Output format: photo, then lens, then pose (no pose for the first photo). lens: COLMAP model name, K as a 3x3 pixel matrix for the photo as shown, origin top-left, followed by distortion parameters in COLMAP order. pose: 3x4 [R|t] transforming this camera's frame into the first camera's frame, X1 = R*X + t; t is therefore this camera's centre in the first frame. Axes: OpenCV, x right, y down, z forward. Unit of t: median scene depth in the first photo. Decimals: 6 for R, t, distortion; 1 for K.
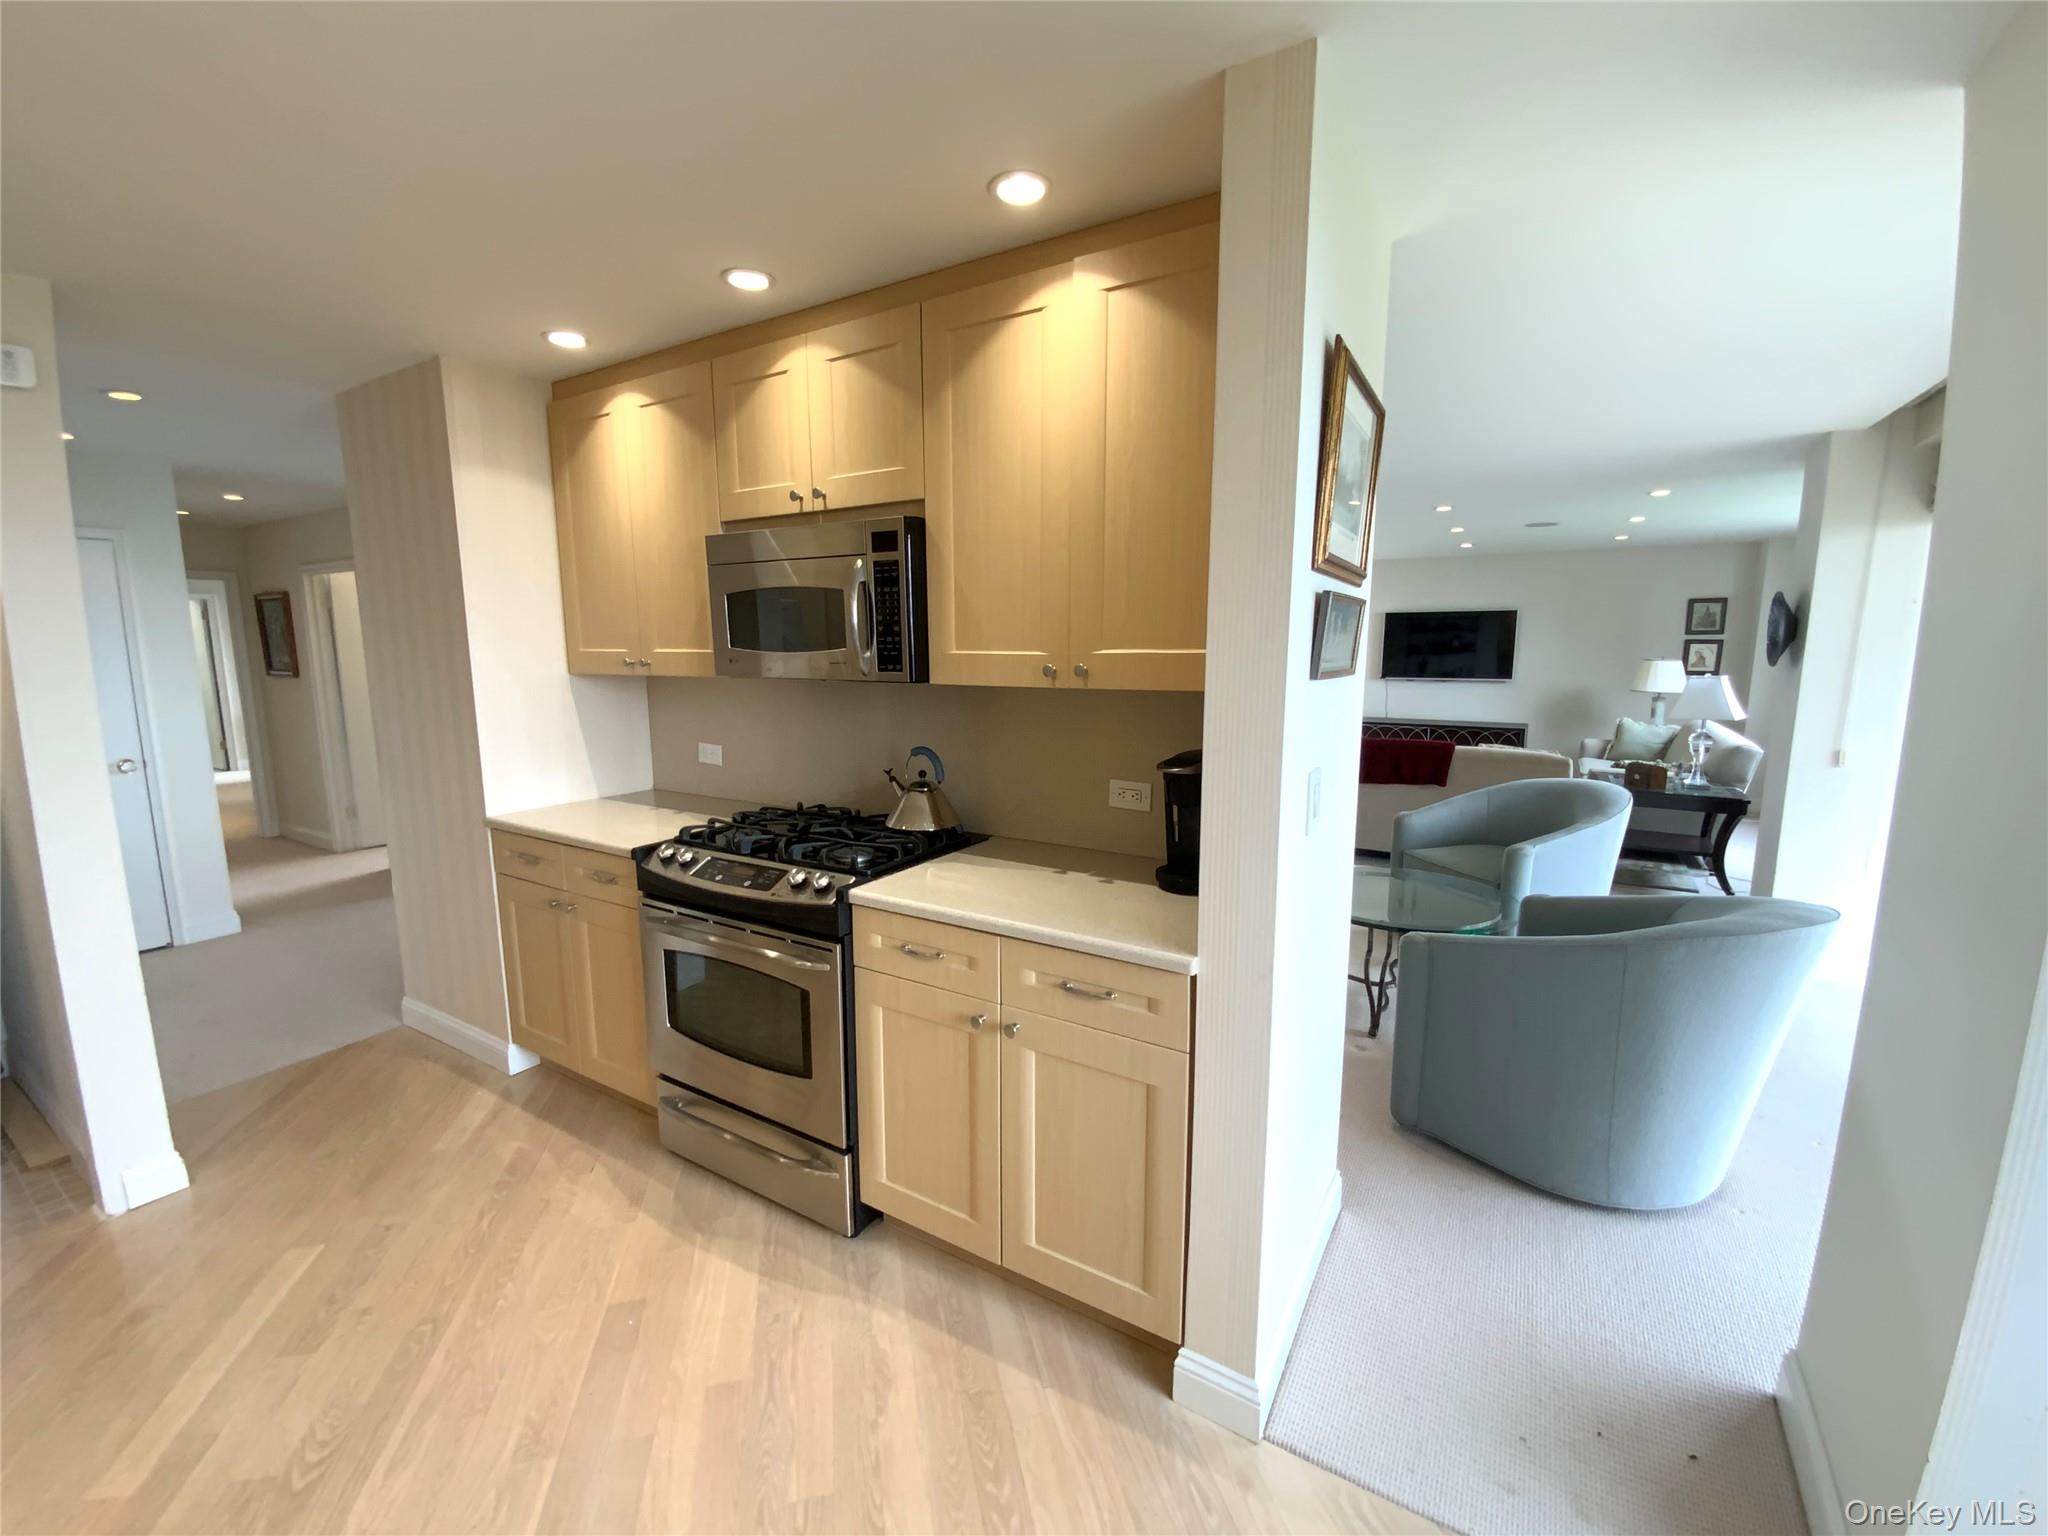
lens RADIAL K [[830.6, 0, 1022.0], [0, 830.6, 766.4], [0, 0, 1]] dist [0.019006, -0.015462]
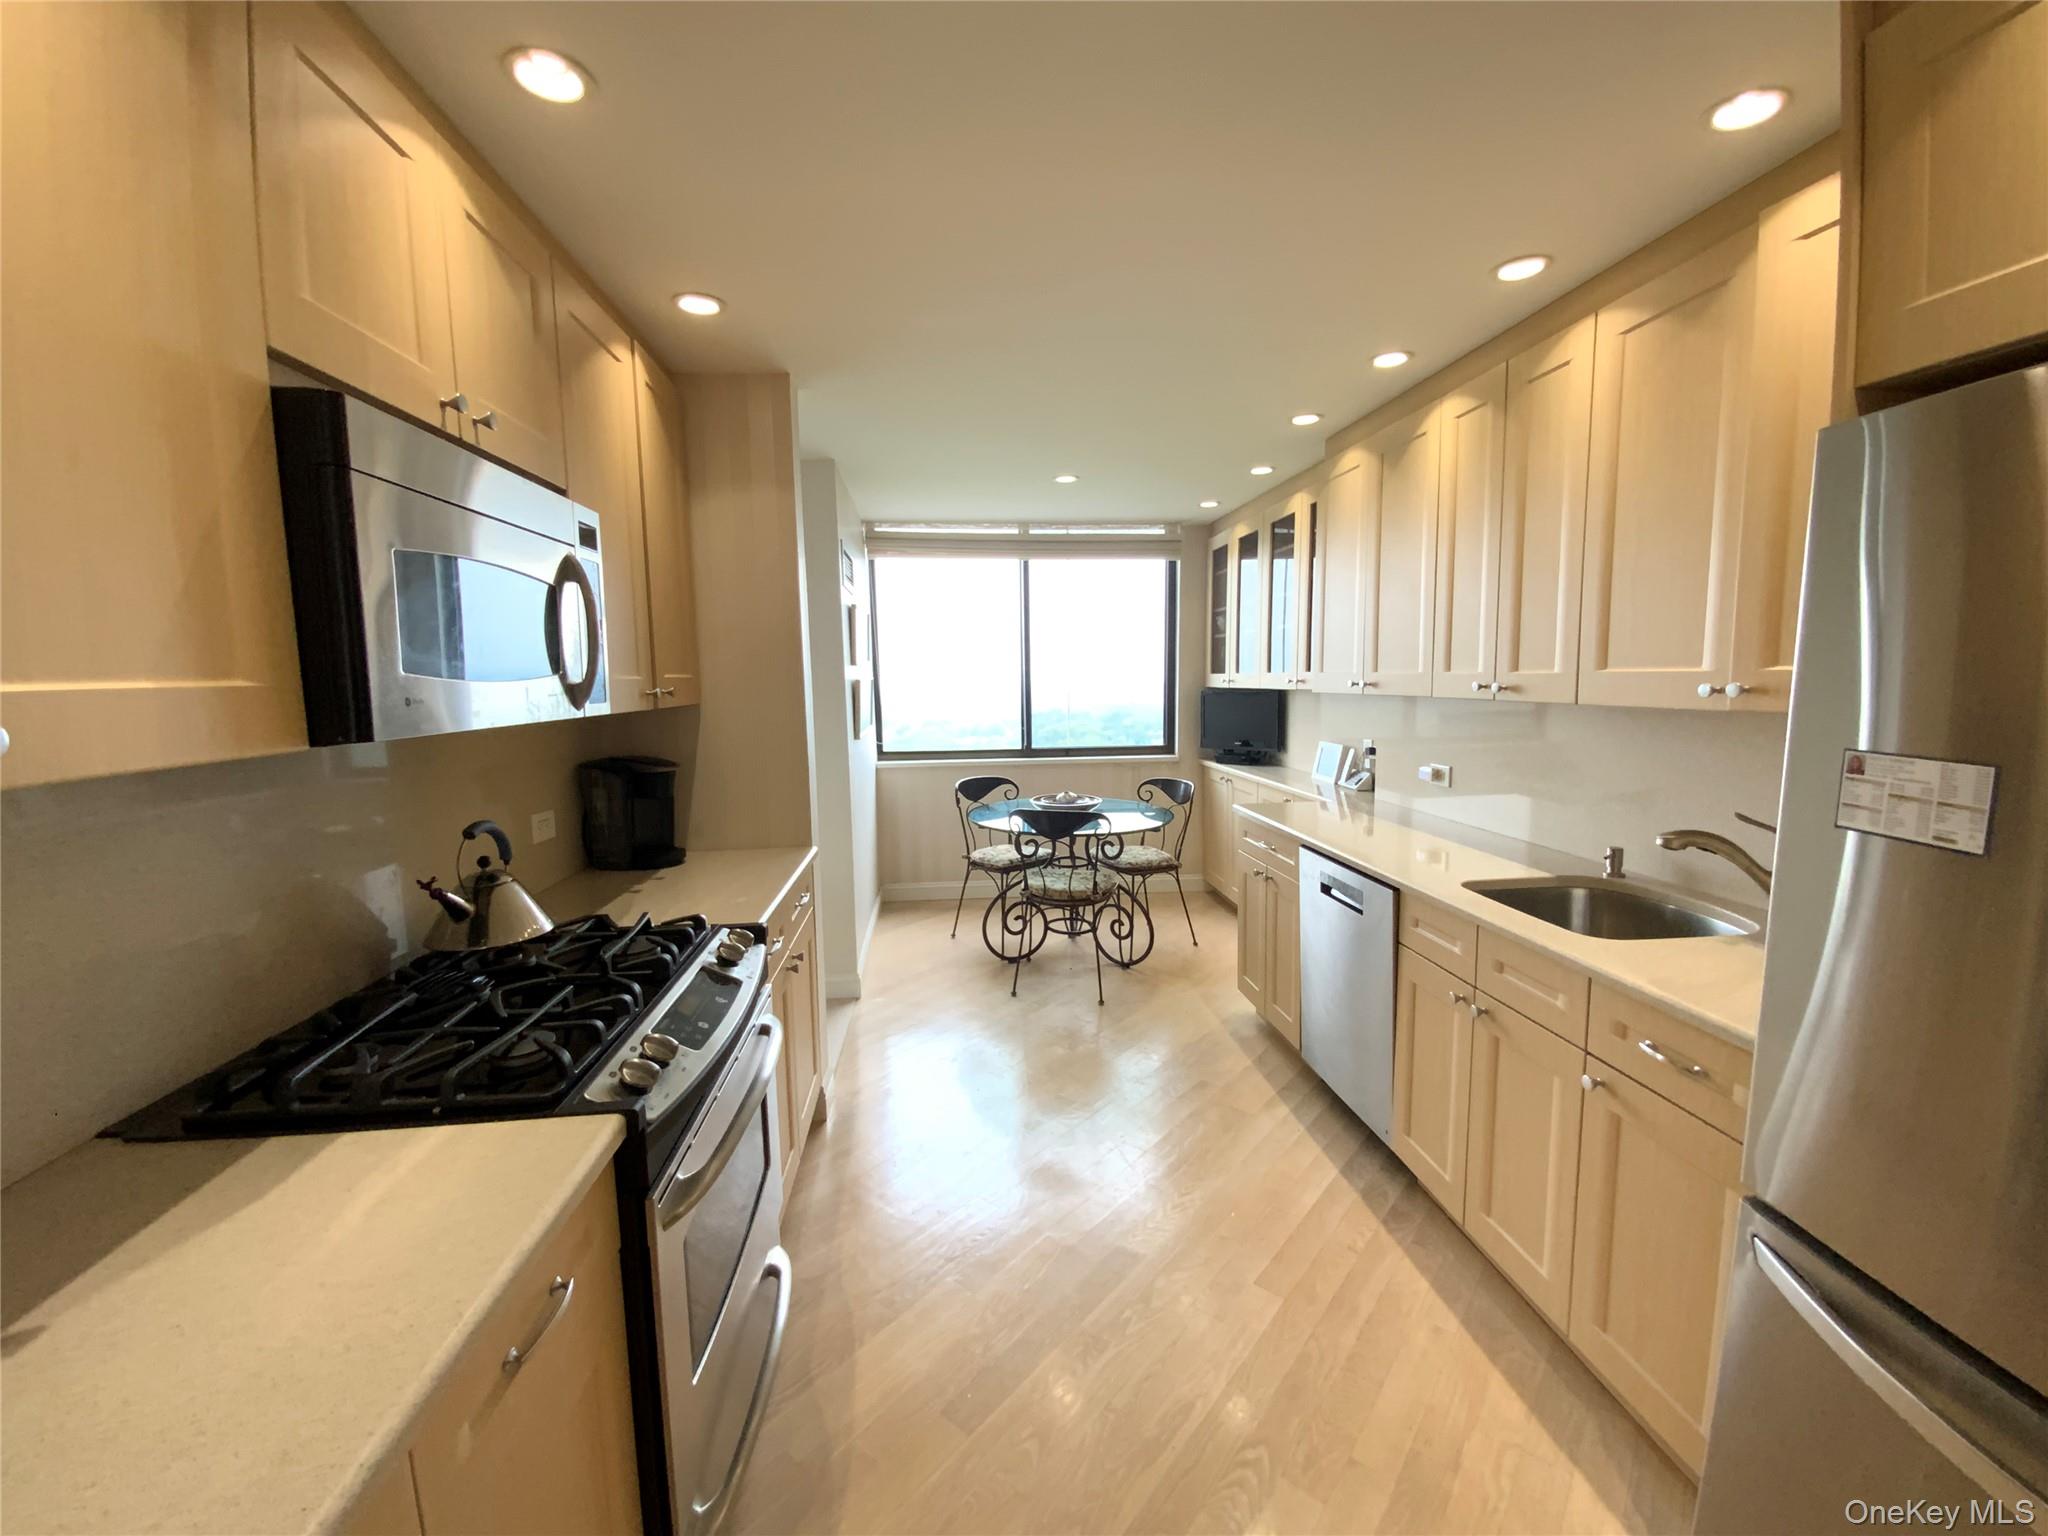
lens RADIAL K [[830.6, 0, 1020.2], [0, 830.6, 767.7], [0, 0, 1]] dist [0.019006, -0.015462]
pose [[-0.599682, -0.075815, 0.796639, -0.979710], [0.137223, 0.971014, 0.195707, -0.147924], [-0.788385, 0.226679, -0.571897, 1.097967]]
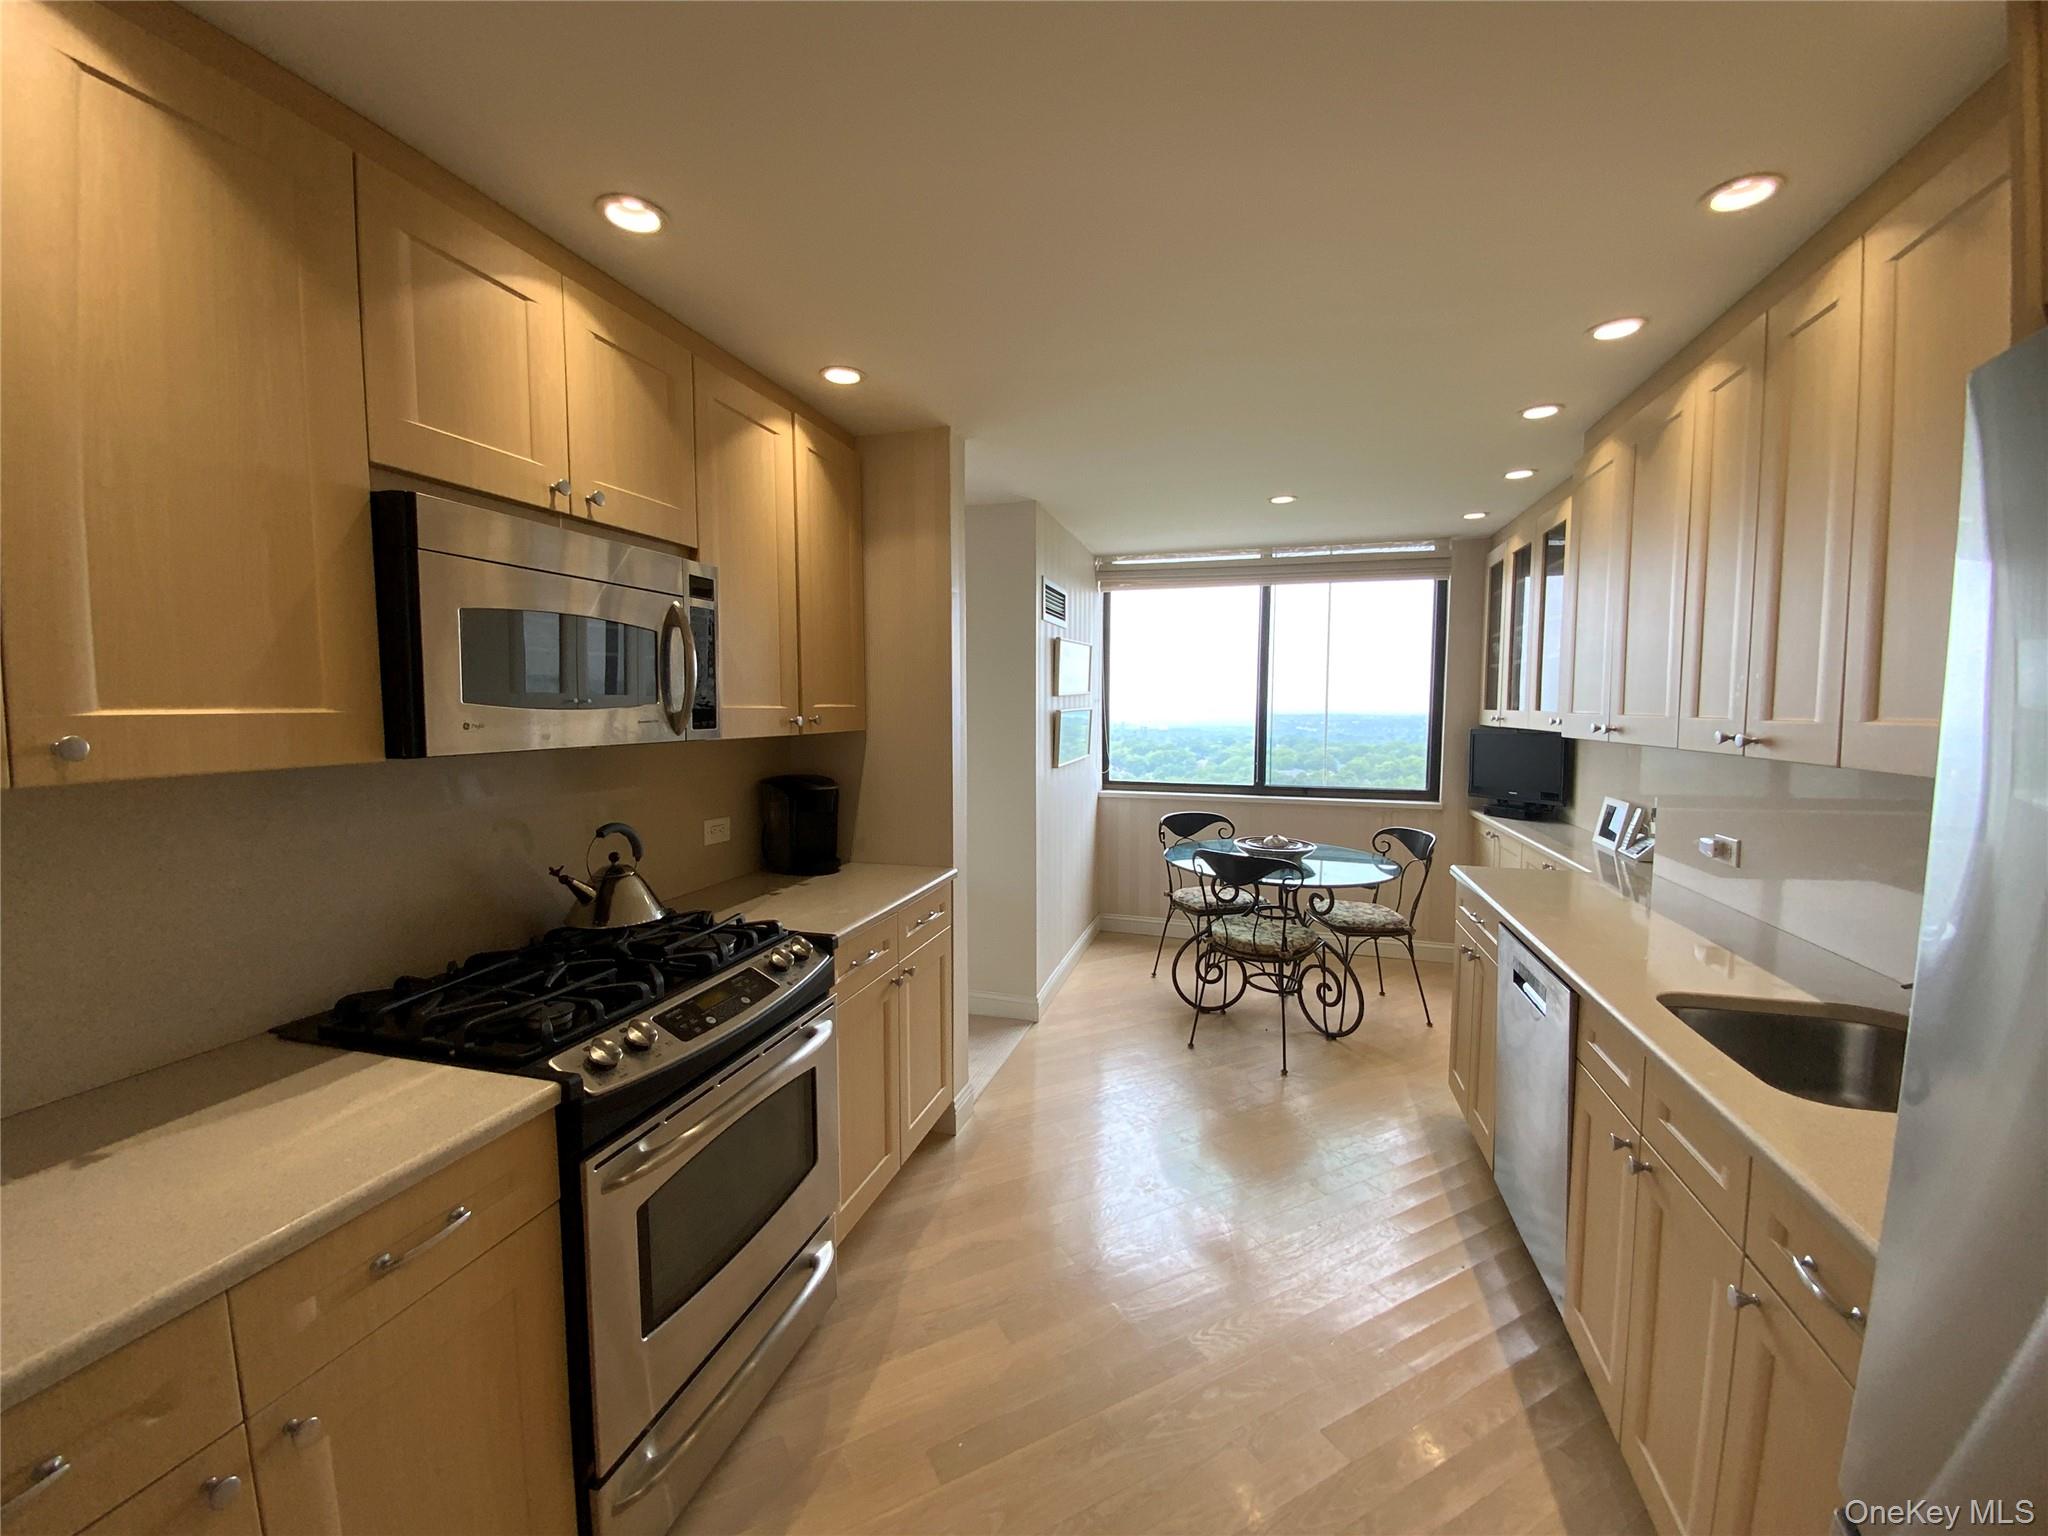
lens RADIAL K [[830.6, 0, 1021.6], [0, 830.6, 766.5], [0, 0, 1]] dist [0.019006, -0.015462]
pose [[-0.259074, -0.068829, 0.963402, -1.079378], [0.143181, 0.983700, 0.108783, -0.118240], [-0.955186, 0.166124, -0.244996, 0.857478]]
